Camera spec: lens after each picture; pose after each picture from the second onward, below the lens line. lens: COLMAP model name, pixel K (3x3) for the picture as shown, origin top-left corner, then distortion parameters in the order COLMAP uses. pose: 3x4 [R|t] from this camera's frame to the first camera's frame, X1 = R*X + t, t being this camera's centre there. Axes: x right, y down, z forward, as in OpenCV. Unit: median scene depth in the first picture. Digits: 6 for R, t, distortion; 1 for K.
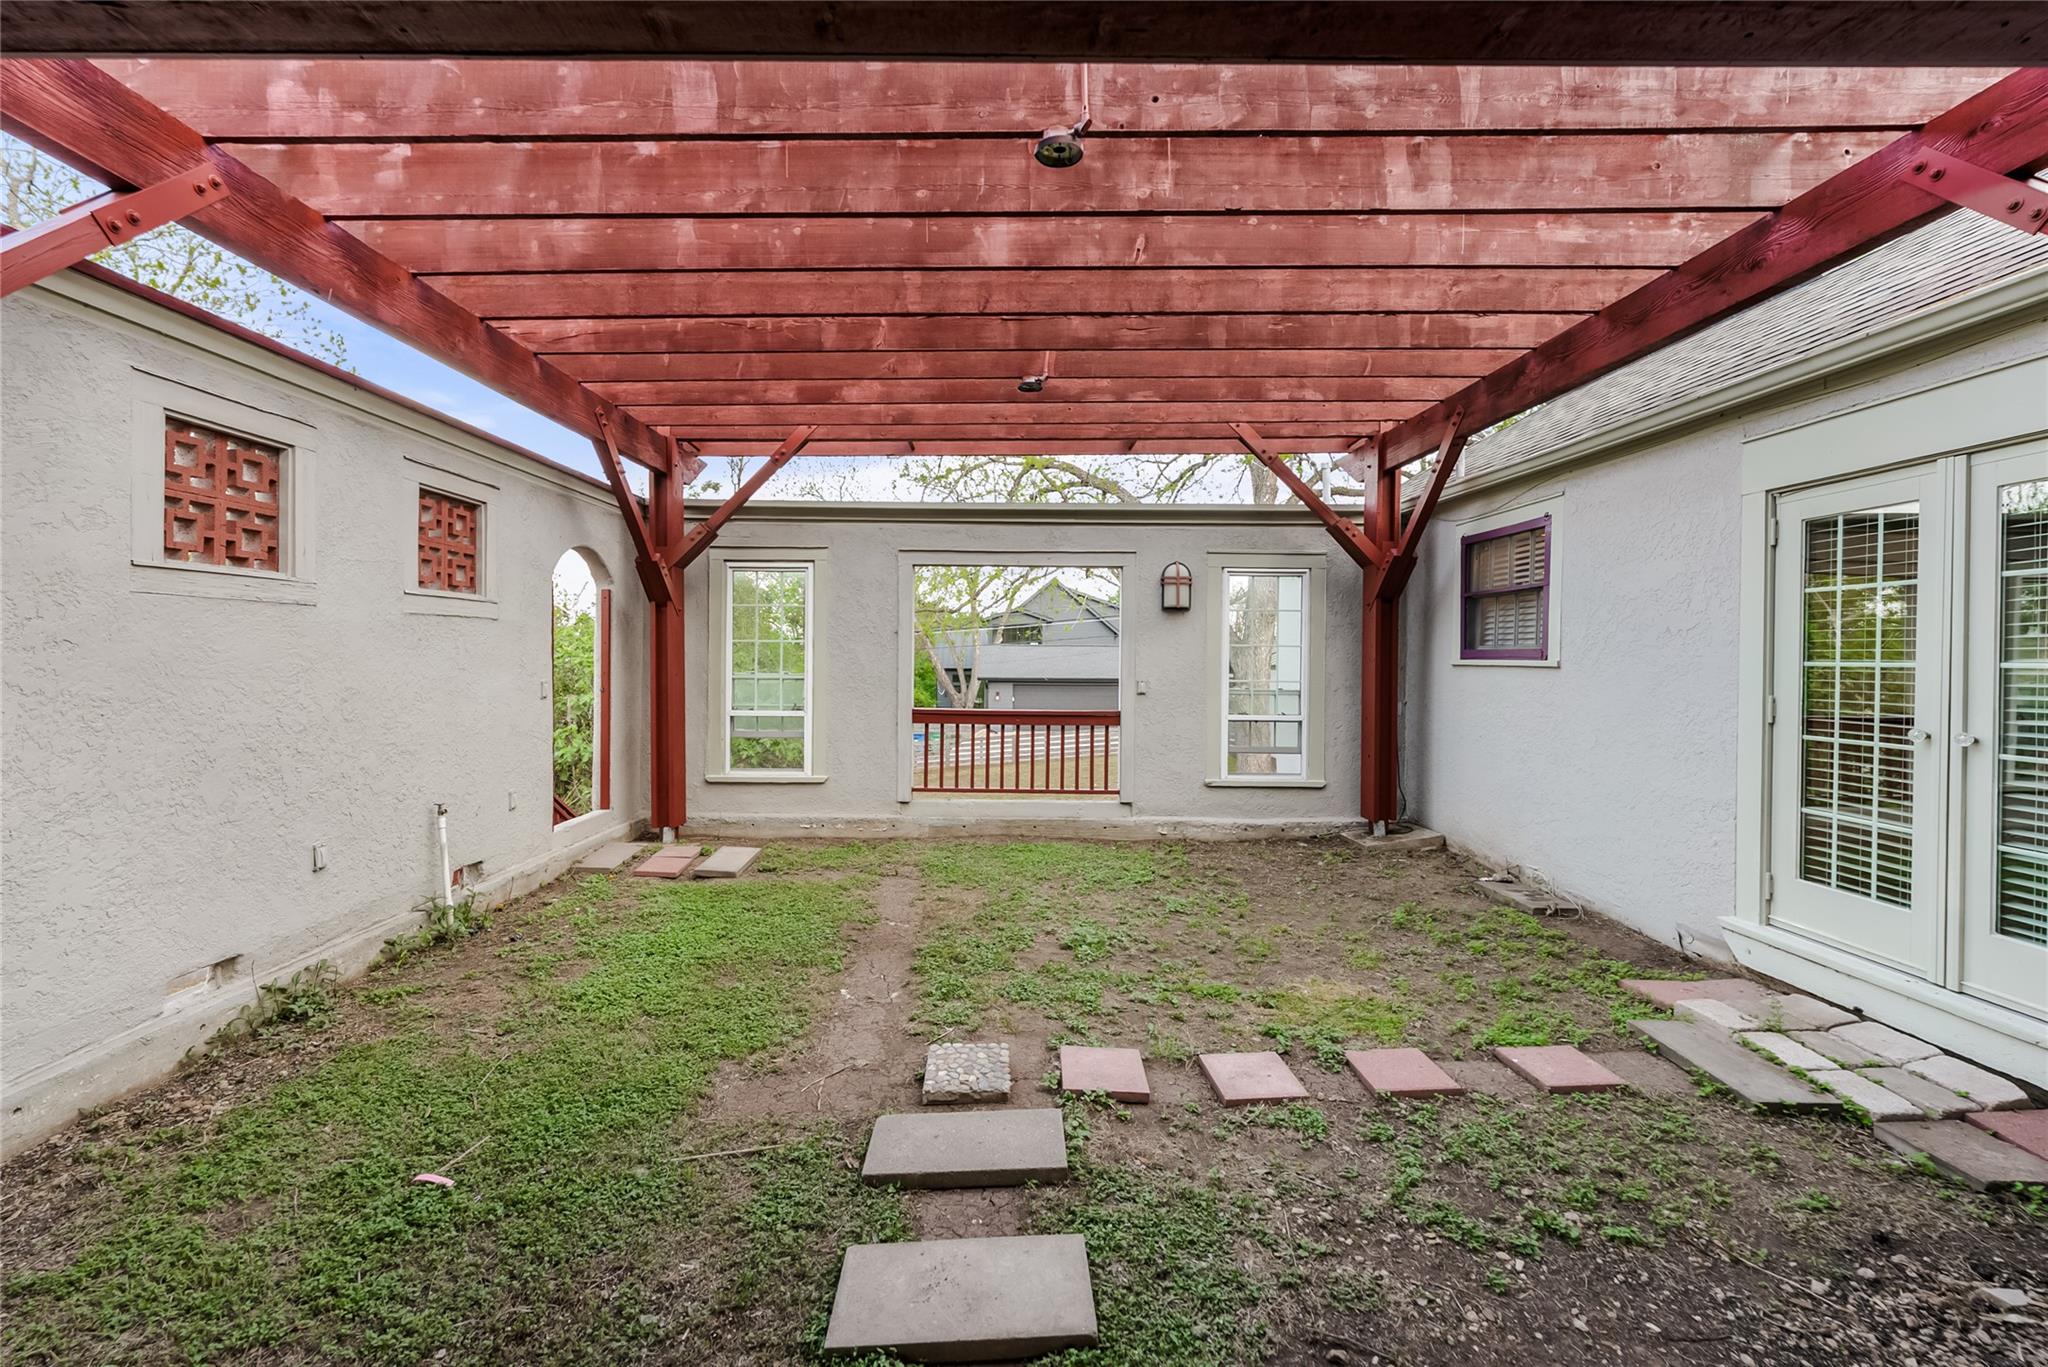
lens RADIAL K [[851.1, 0, 1021.3], [0, 851.1, 662.0], [0, 0, 1]] dist [-0.003041, -0.000769]
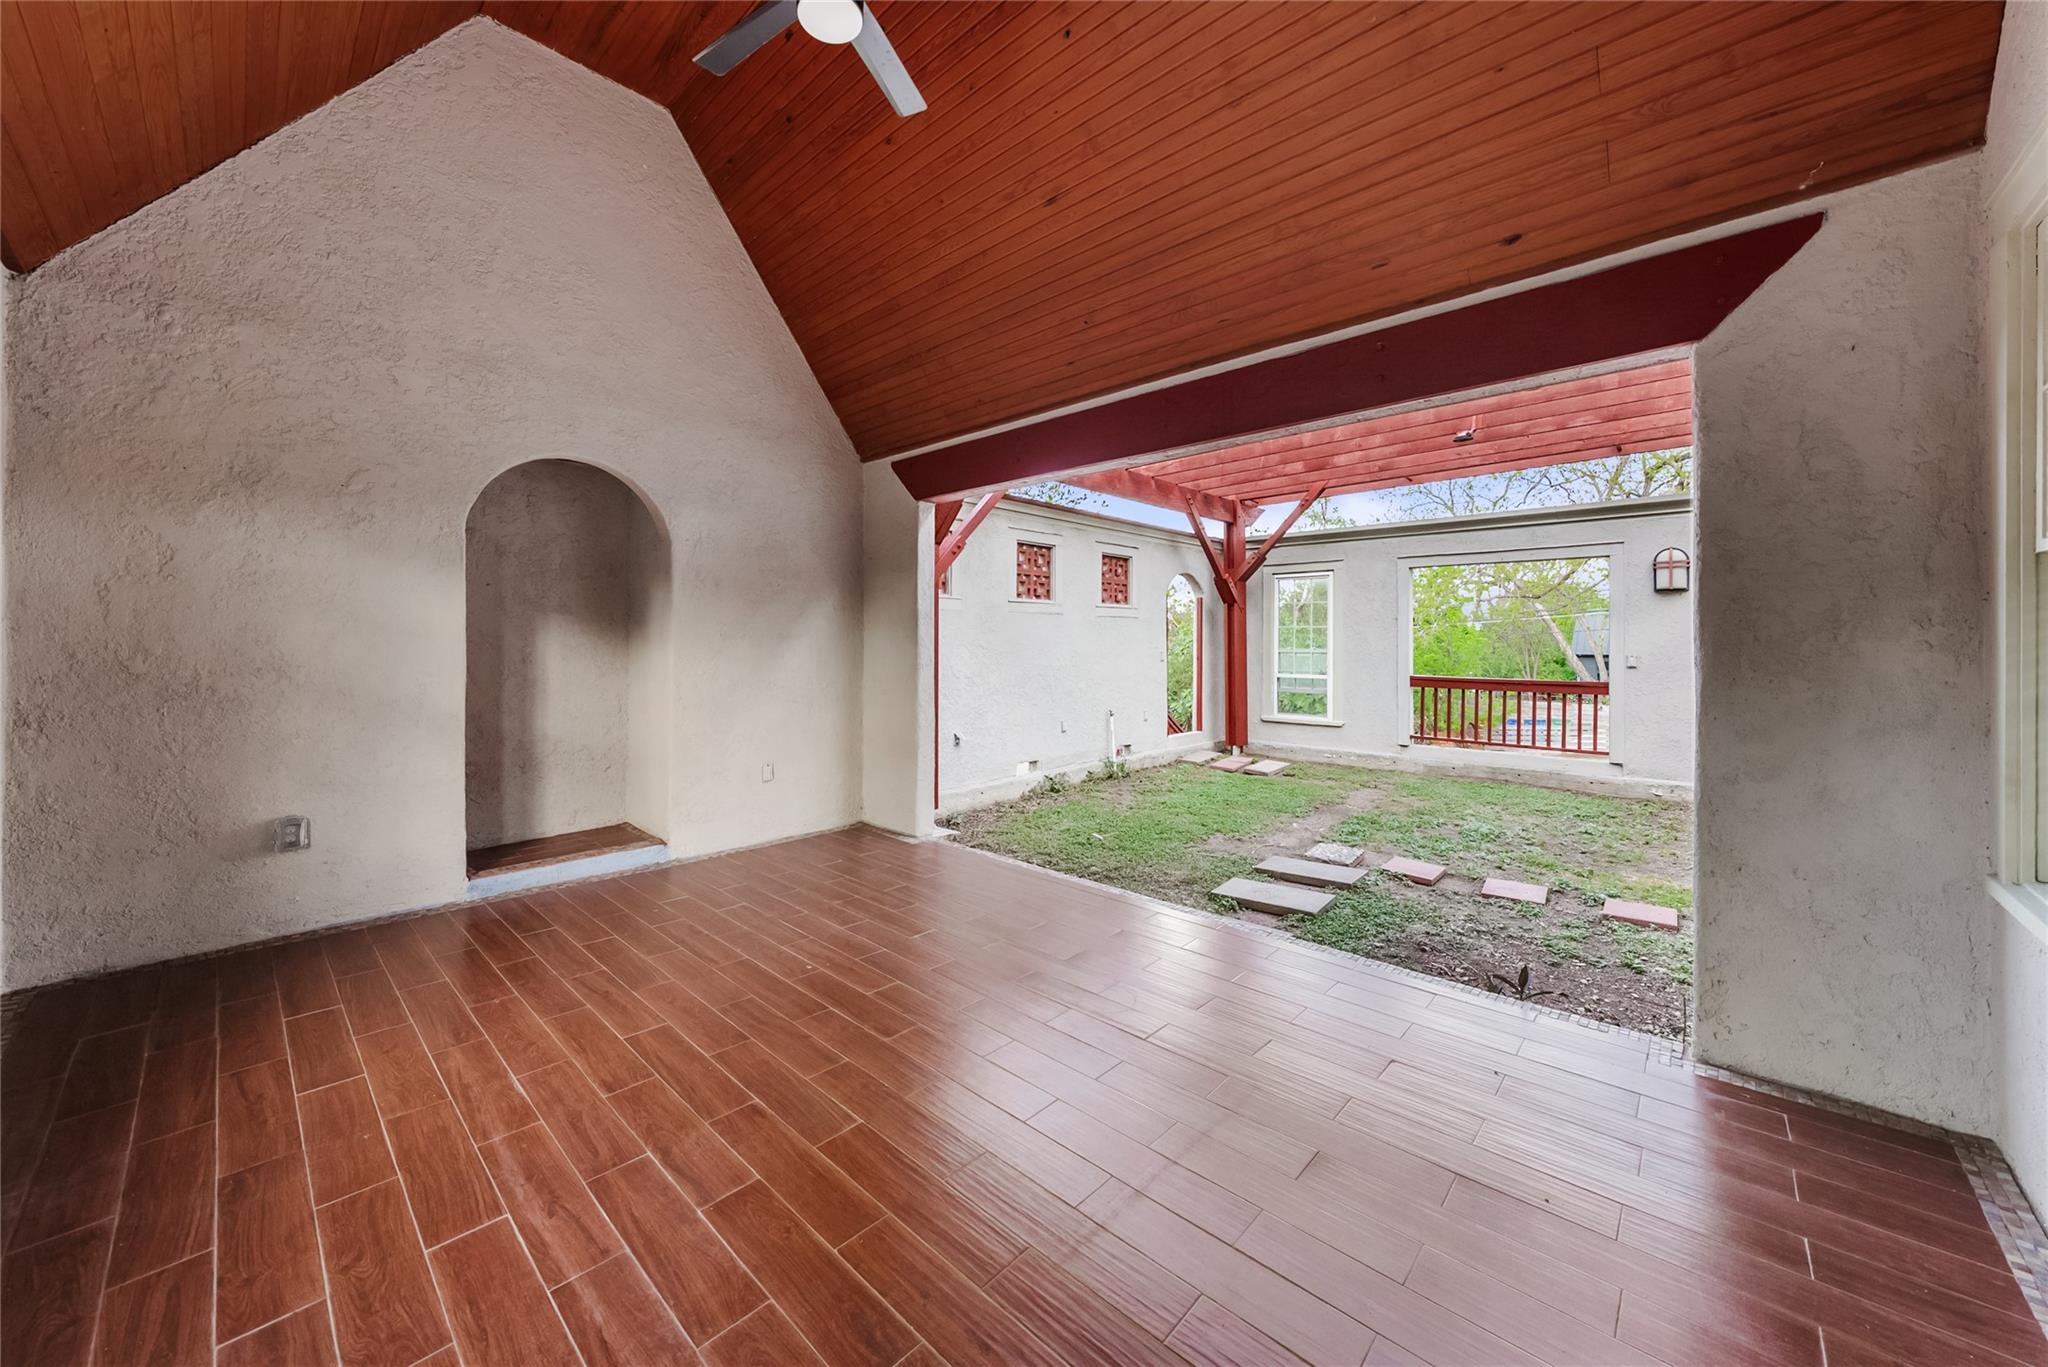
lens RADIAL K [[757.6, 0, 1008.3], [0, 757.6, 640.5], [0, 0, 1]] dist [0.017854, 0.000092]
pose [[0.721531, -0.006083, -0.692355, 0.295130], [-0.001194, 0.999949, -0.010030, 0.015274], [0.692381, 0.008064, 0.721487, -0.356028]]
